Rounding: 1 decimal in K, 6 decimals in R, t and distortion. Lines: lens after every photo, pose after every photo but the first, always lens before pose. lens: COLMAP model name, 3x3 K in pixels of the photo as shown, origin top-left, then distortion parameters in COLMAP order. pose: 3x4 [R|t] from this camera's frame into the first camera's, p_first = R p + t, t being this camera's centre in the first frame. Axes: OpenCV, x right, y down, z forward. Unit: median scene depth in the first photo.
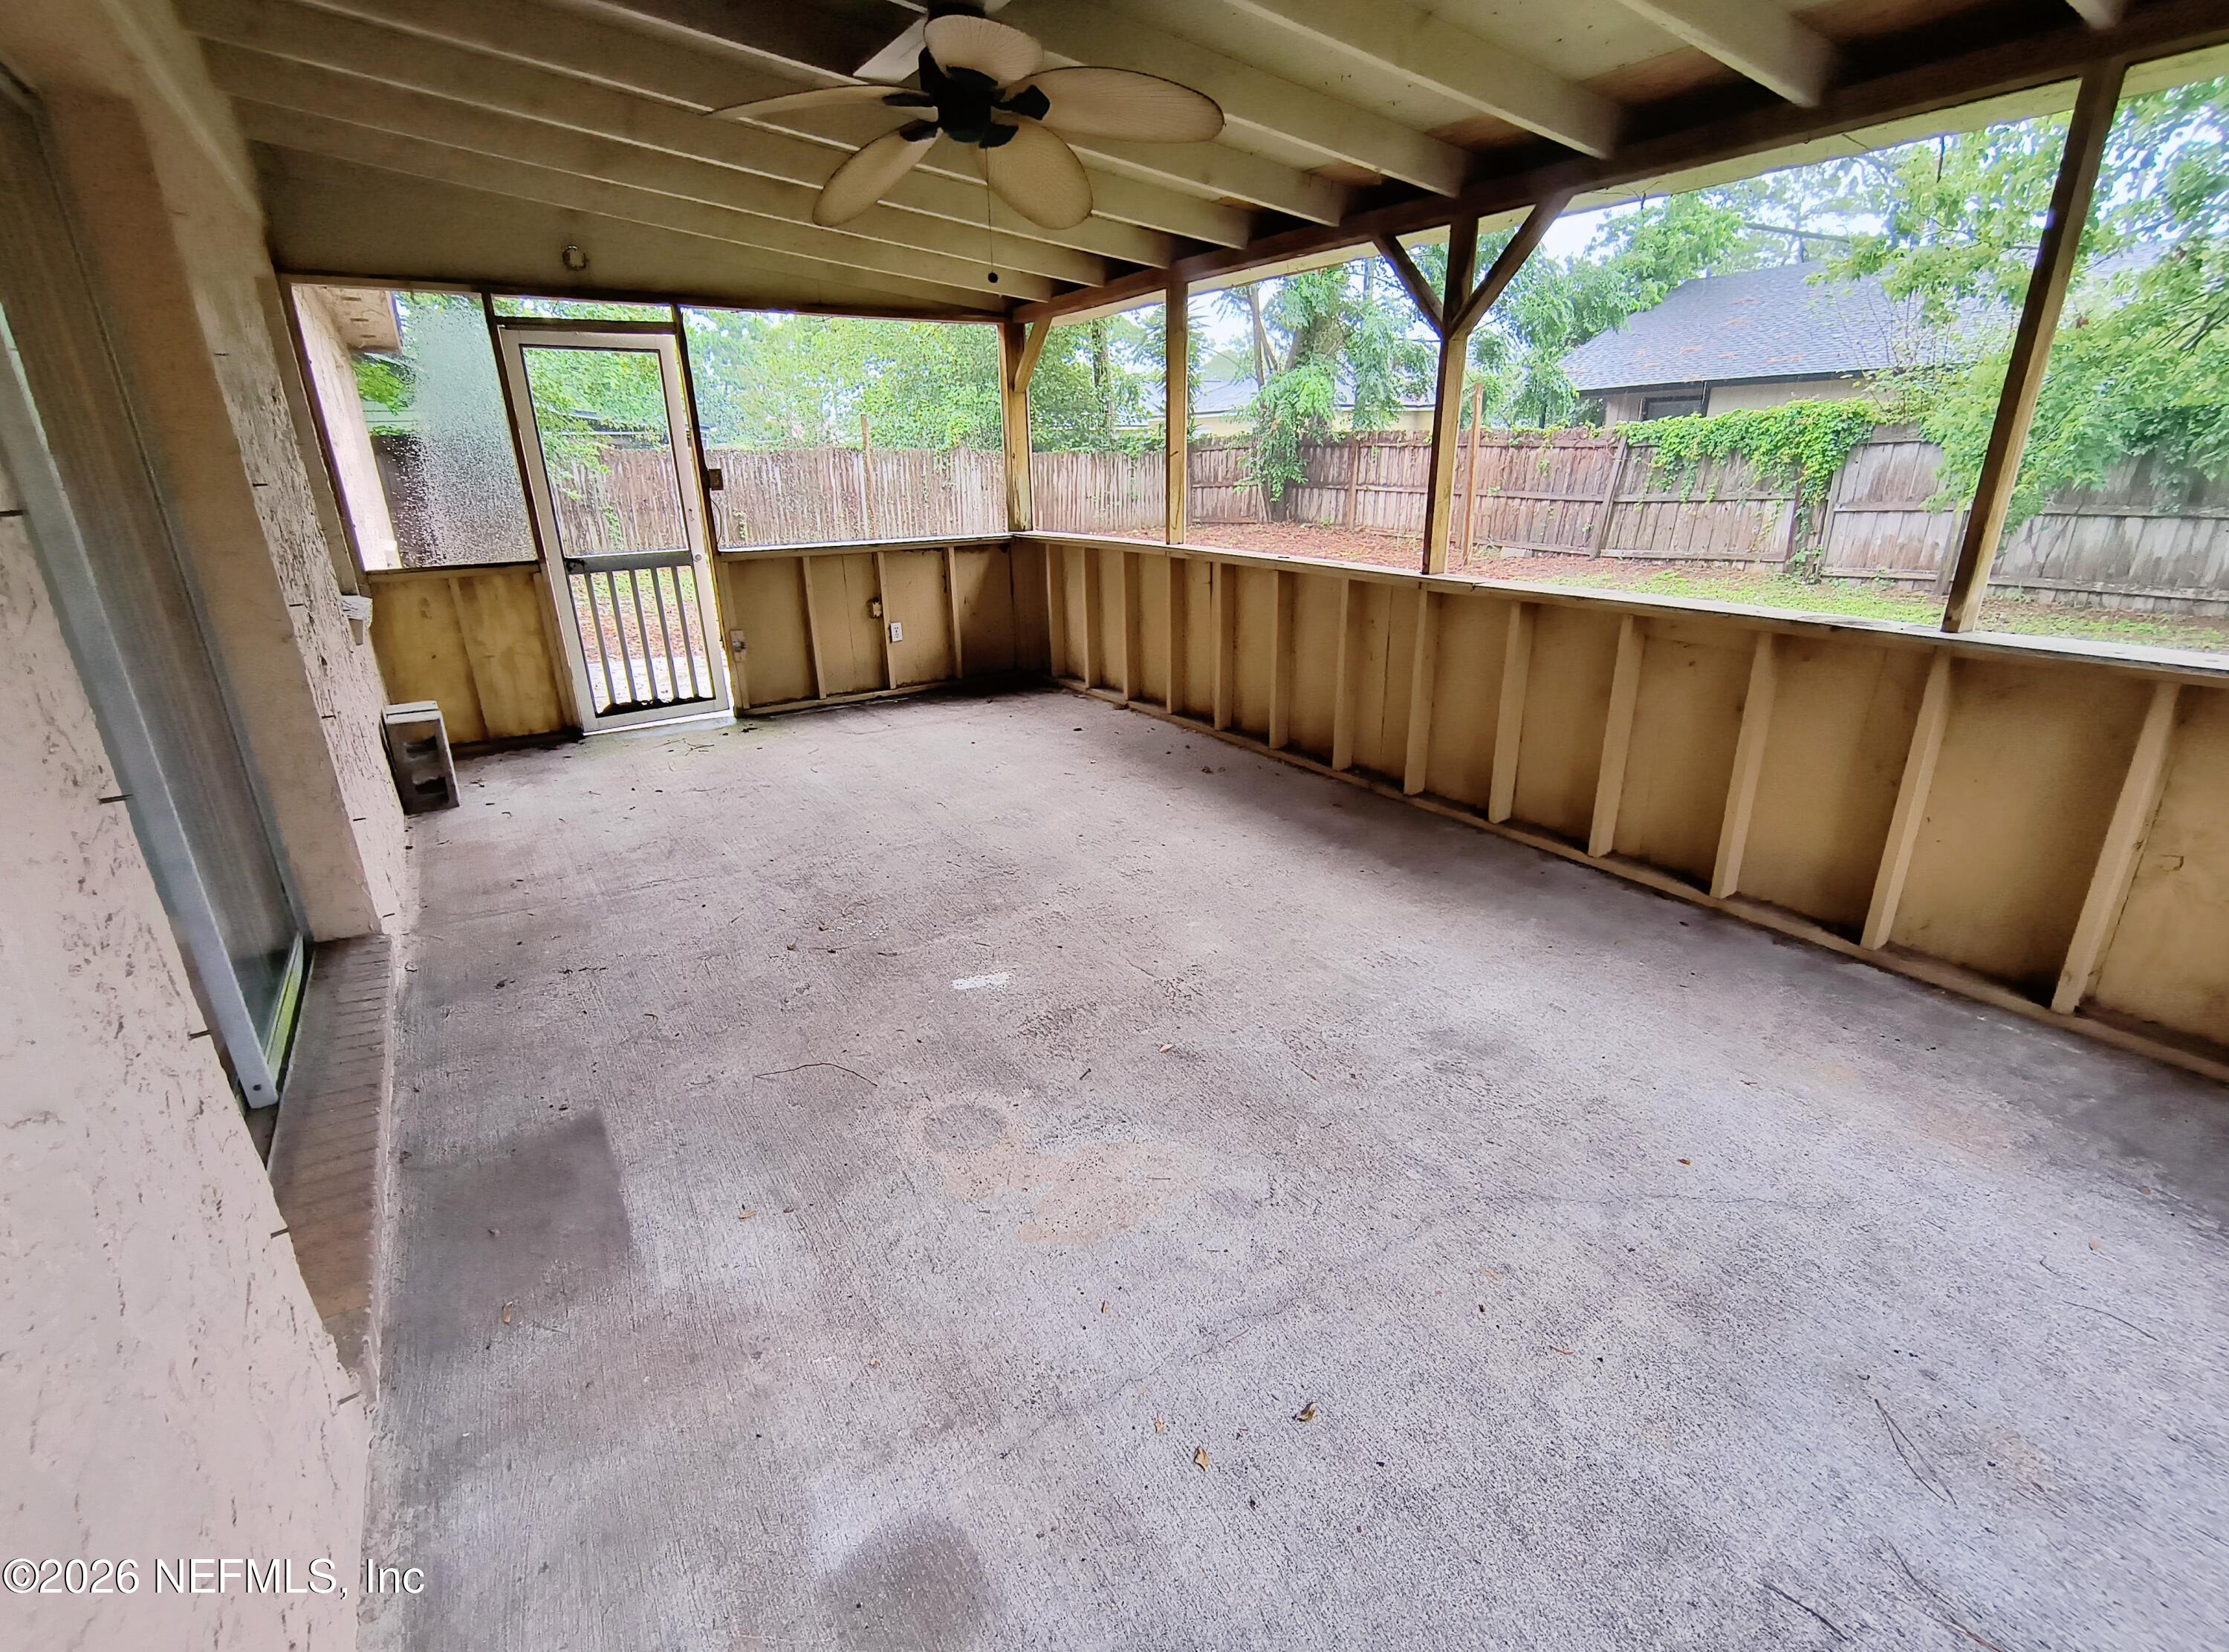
lens RADIAL K [[1023.1, 0, 1158.6], [0, 1023.1, 841.9], [0, 0, 1]] dist [-0.000720, -0.000925]
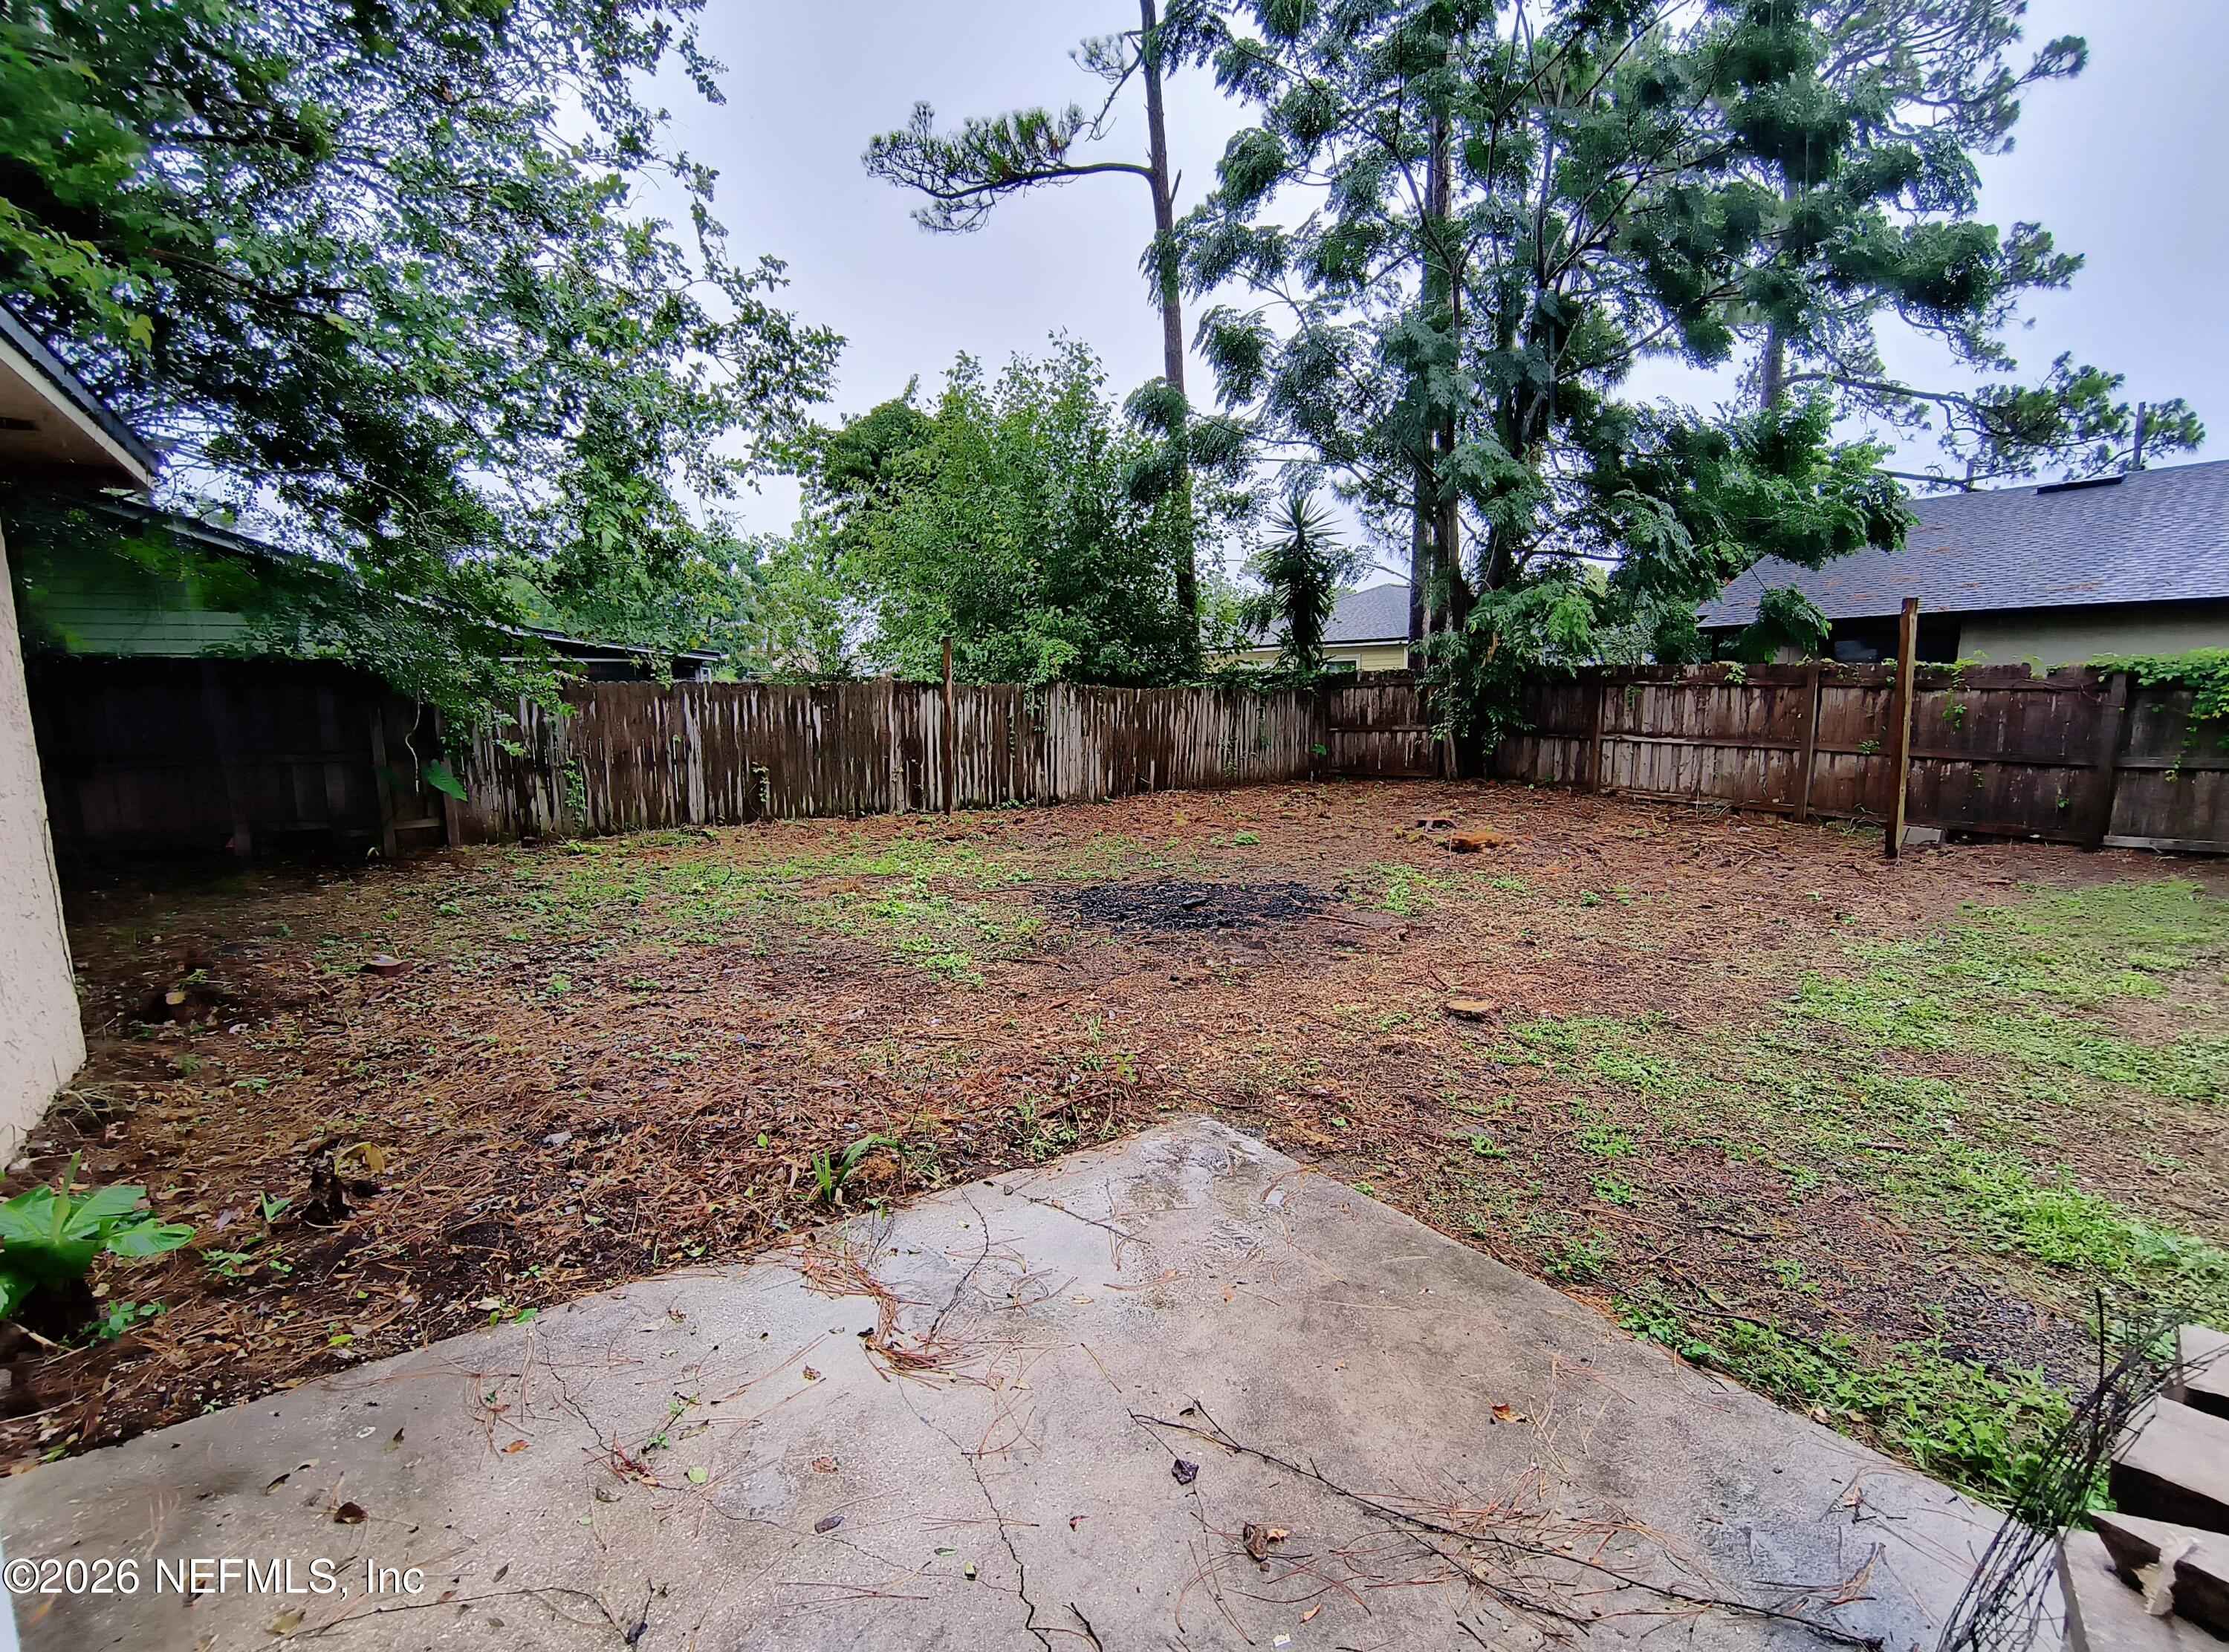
lens RADIAL K [[1023.1, 0, 1158.6], [0, 1023.1, 841.9], [0, 0, 1]] dist [-0.000720, -0.000925]
pose [[0.998800, -0.001575, 0.048956, -0.171655], [0.011777, 0.977884, -0.208815, -0.123489], [-0.047544, 0.209141, 0.976729, 0.313856]]
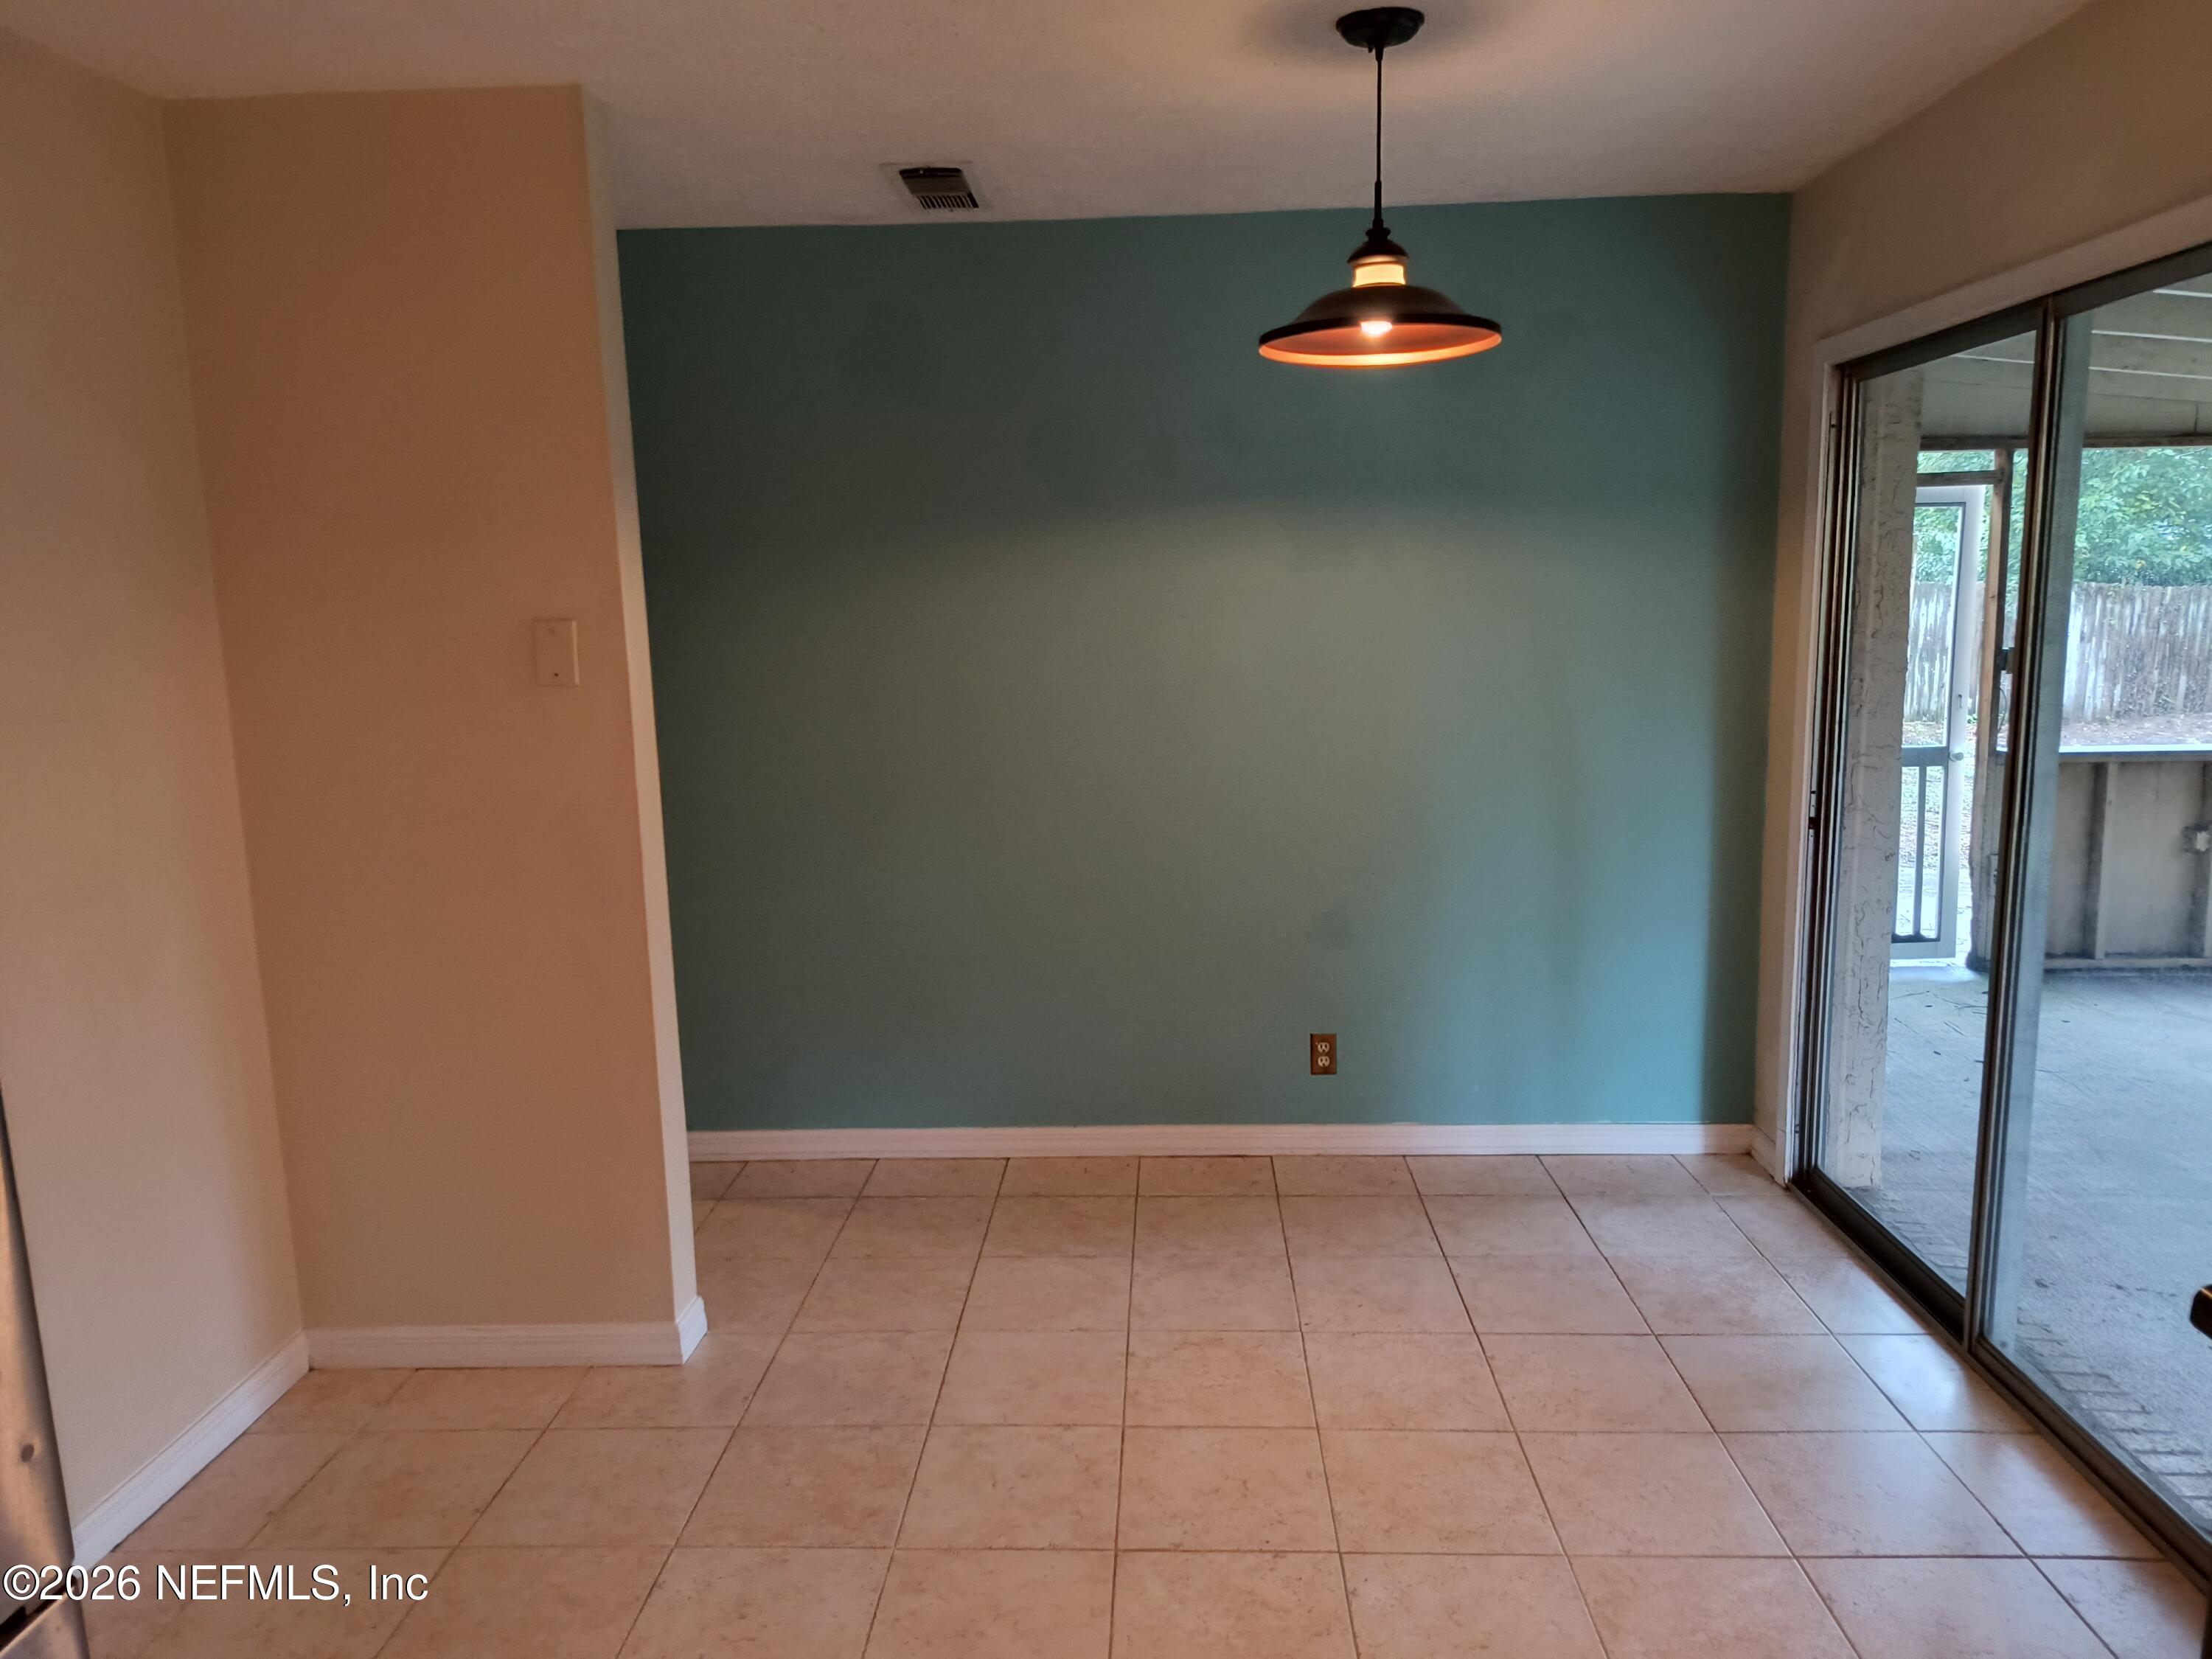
lens RADIAL K [[1518.6, 0, 1106.0], [0, 1518.6, 829.5], [0, 0, 1]] dist [0.058343, -0.080138]
pose [[0.805357, 0.087938, -0.586232, -0.101609], [-0.200339, 0.971124, -0.129549, 0.017305], [0.557911, 0.221778, 0.799718, -0.088591]]
